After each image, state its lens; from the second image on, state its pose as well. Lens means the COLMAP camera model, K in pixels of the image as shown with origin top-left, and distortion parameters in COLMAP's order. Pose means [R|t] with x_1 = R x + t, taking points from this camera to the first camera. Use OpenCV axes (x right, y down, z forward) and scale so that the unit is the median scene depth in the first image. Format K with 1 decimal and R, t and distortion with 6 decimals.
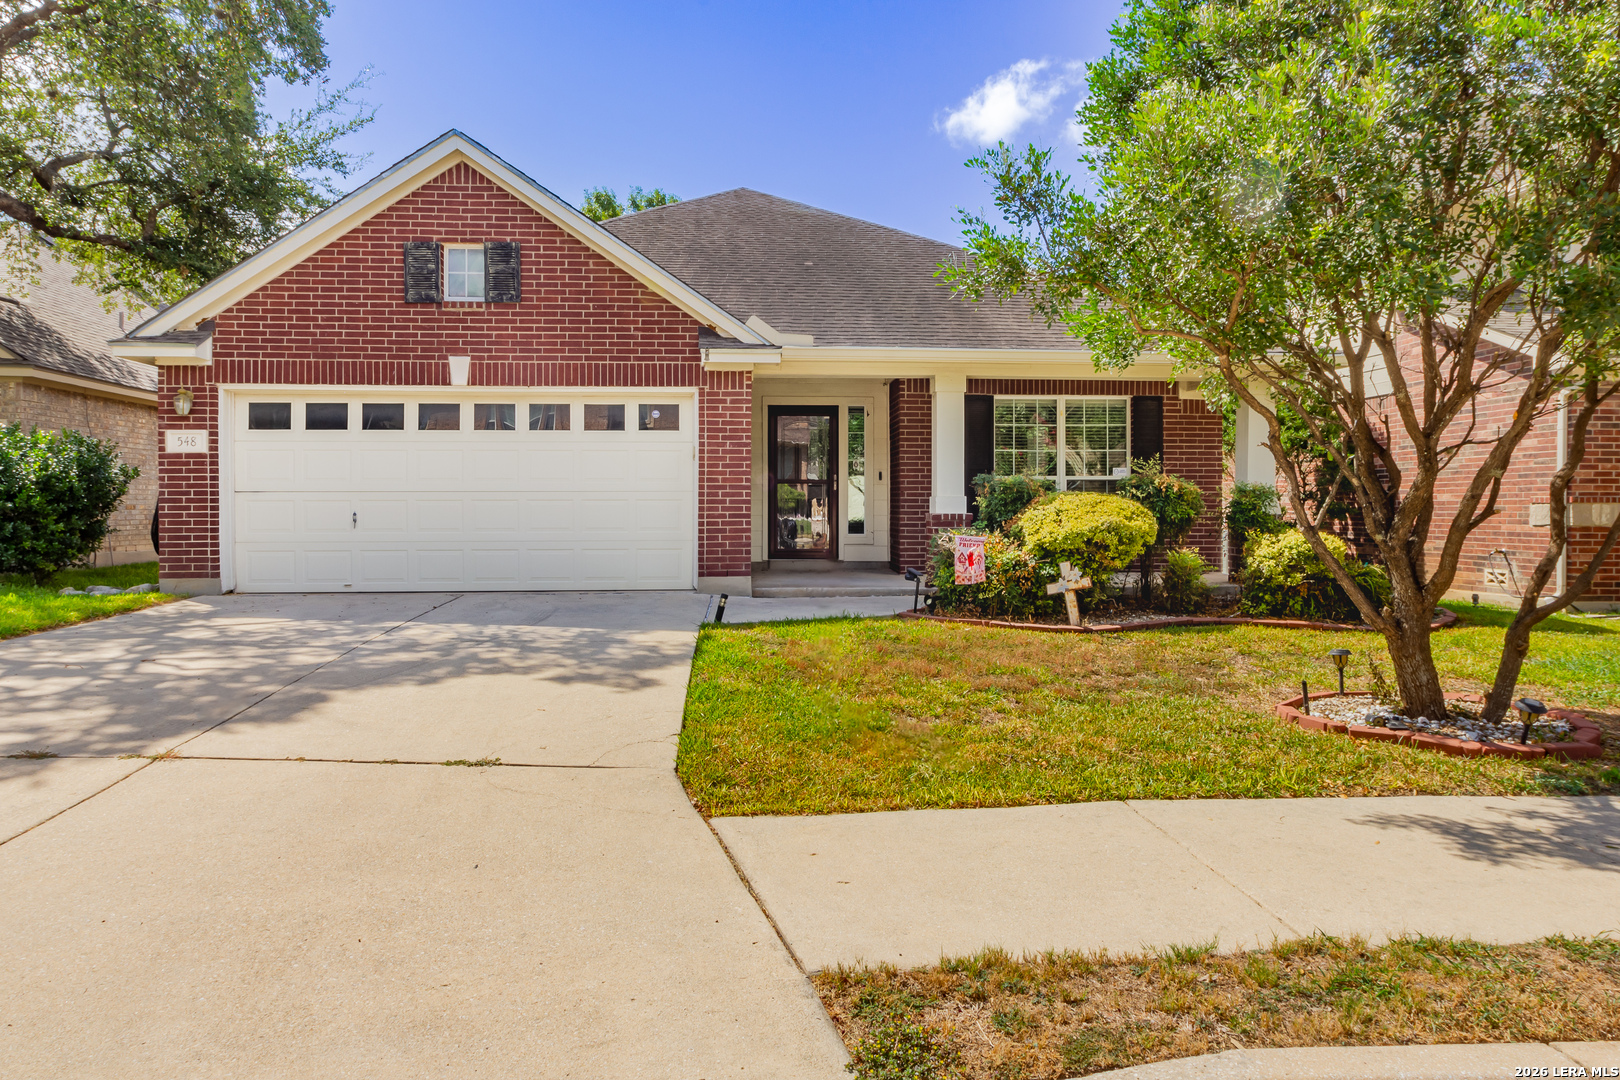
lens RADIAL K [[1032.5, 0, 823.7], [0, 1032.5, 504.5], [0, 0, 1]] dist [-0.009156, 0.000625]
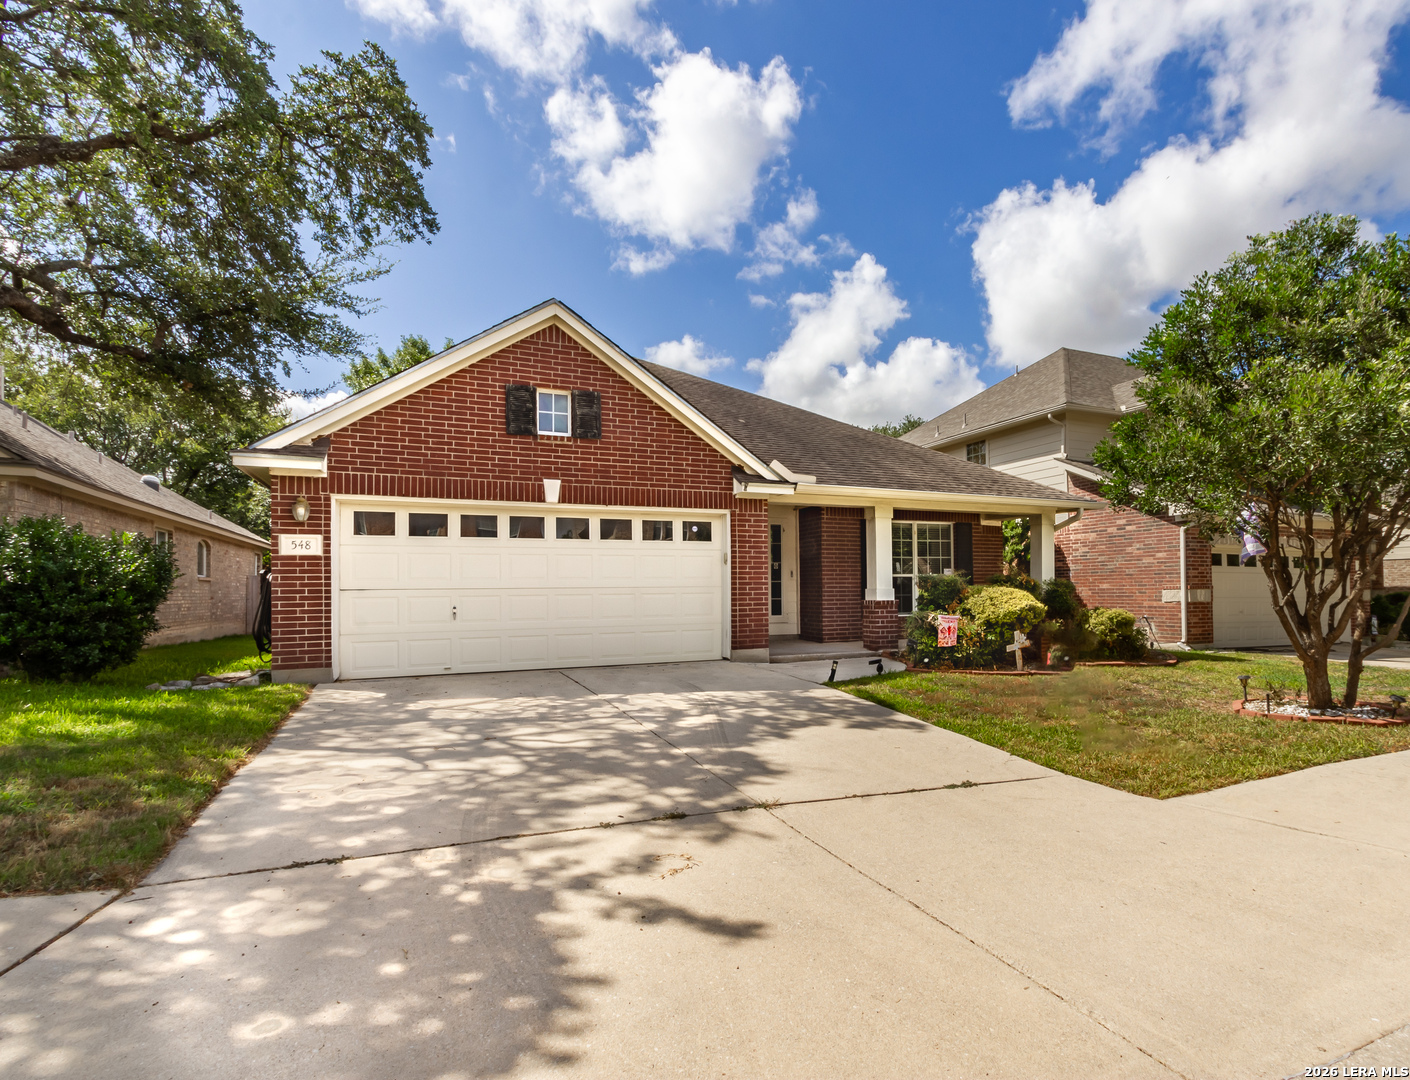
lens RADIAL K [[749.9, 0, 783.0], [0, 749.9, 570.8], [0, 0, 1]] dist [-0.000279, 0.000706]
pose [[0.930057, 0.000155, 0.367416, -0.427111], [0.009770, 0.999636, -0.025151, -0.008071], [-0.367286, 0.026982, 0.929716, 0.059966]]
